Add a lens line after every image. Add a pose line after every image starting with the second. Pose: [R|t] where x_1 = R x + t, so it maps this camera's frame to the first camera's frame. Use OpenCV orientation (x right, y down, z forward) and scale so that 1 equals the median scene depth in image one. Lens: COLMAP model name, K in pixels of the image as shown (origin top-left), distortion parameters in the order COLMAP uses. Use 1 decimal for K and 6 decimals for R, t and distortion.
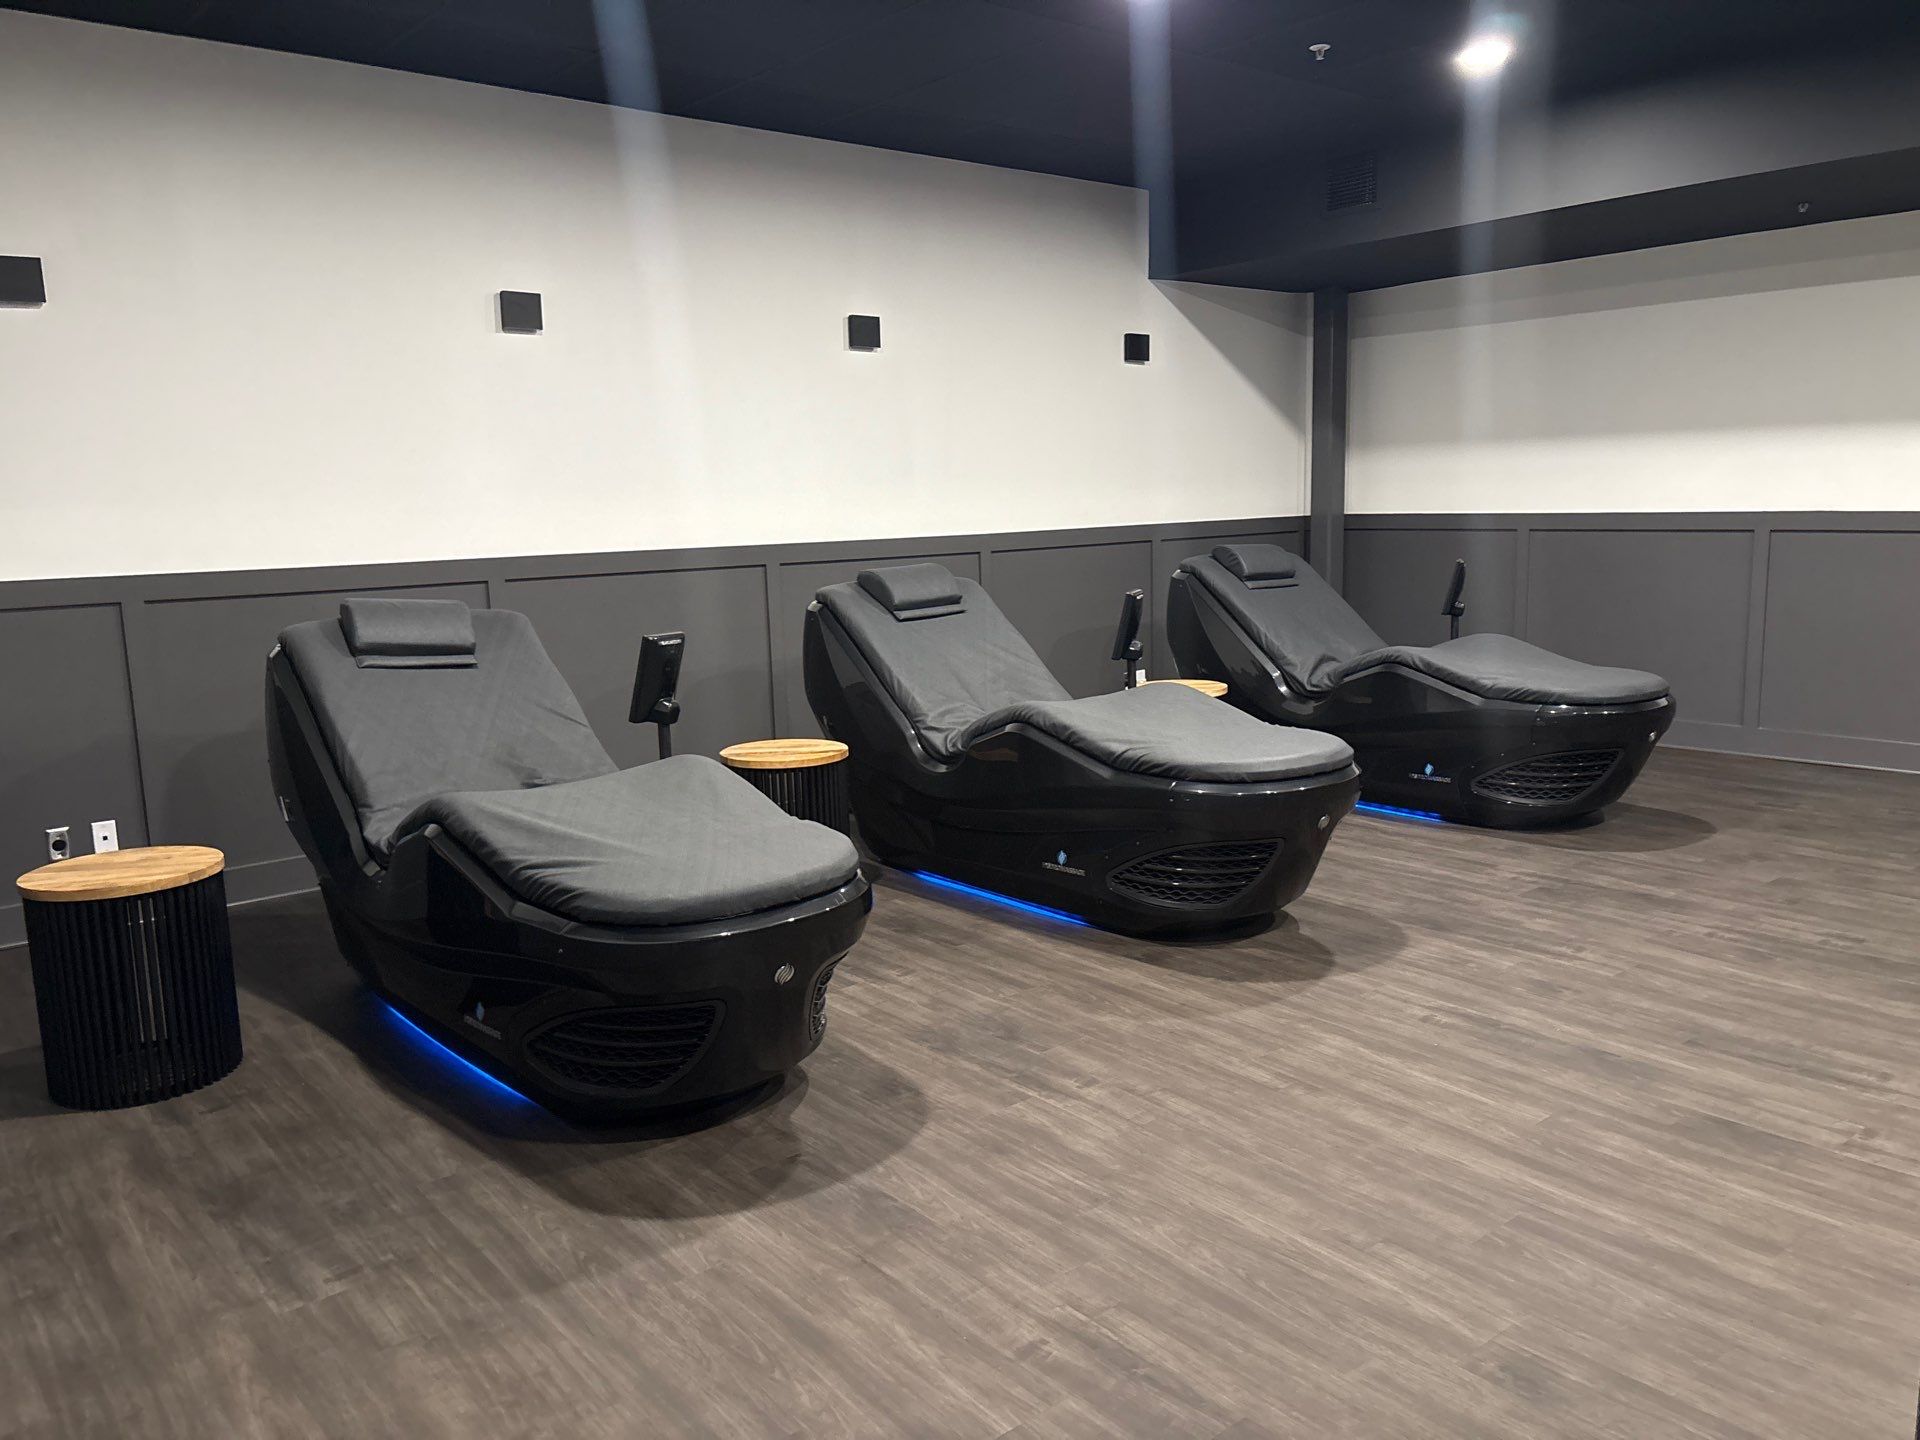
lens RADIAL K [[1444.5, 0, 966.1], [0, 1444.5, 723.6], [0, 0, 1]] dist [0.011244, 0.000556]
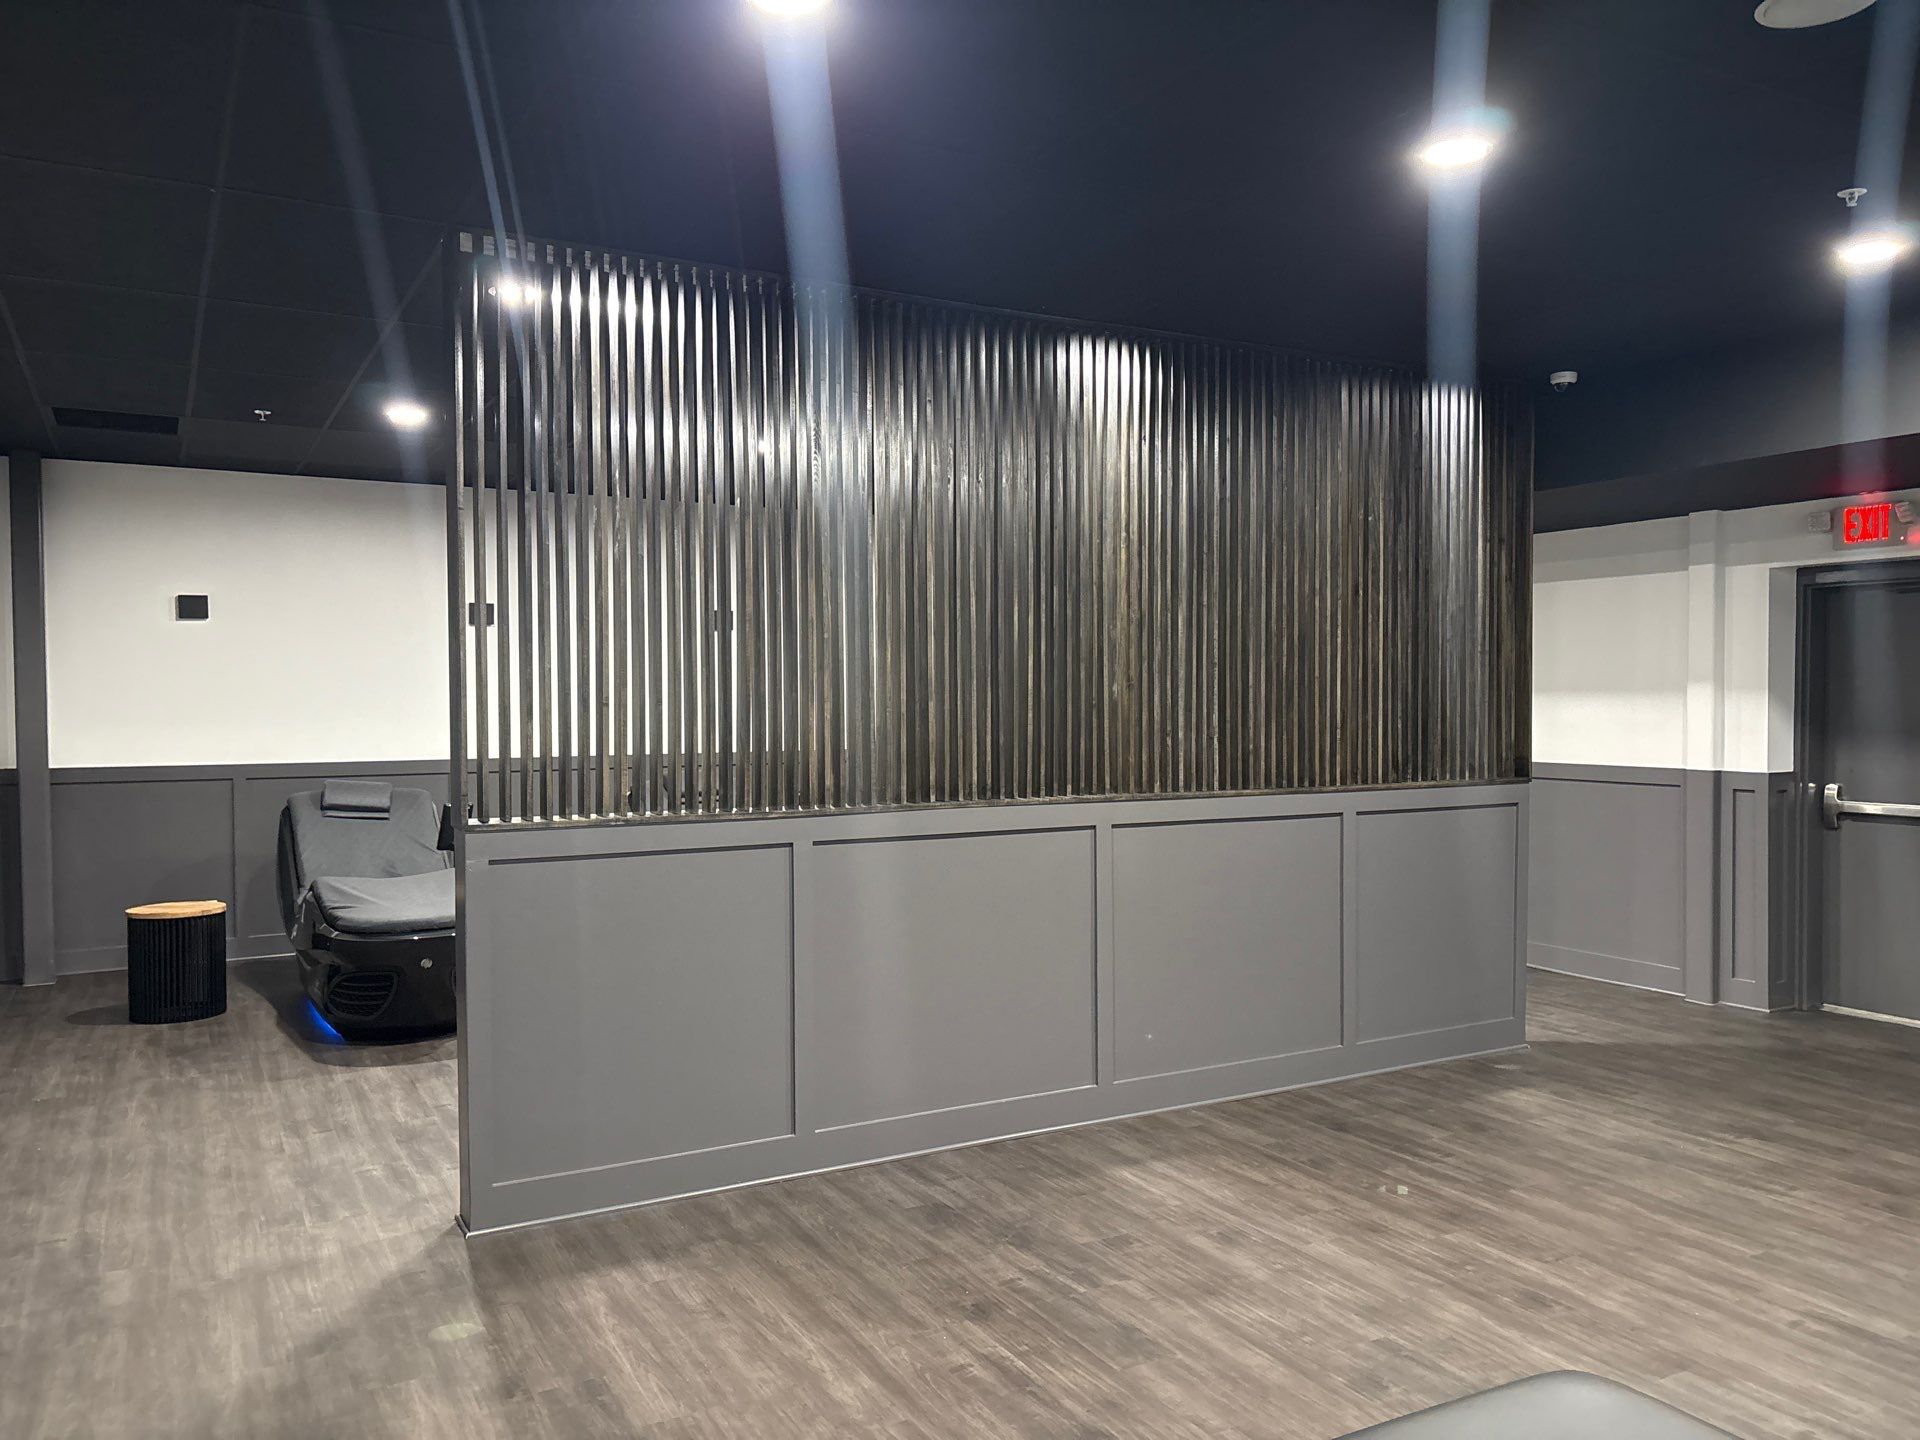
lens RADIAL K [[1444.5, 0, 966.1], [0, 1444.5, 723.6], [0, 0, 1]] dist [0.011244, 0.000556]
pose [[0.982195, 0.017300, -0.187063, 0.929175], [-0.042750, 0.990209, -0.132882, 0.068535], [0.182933, 0.138513, 0.973319, -0.859091]]
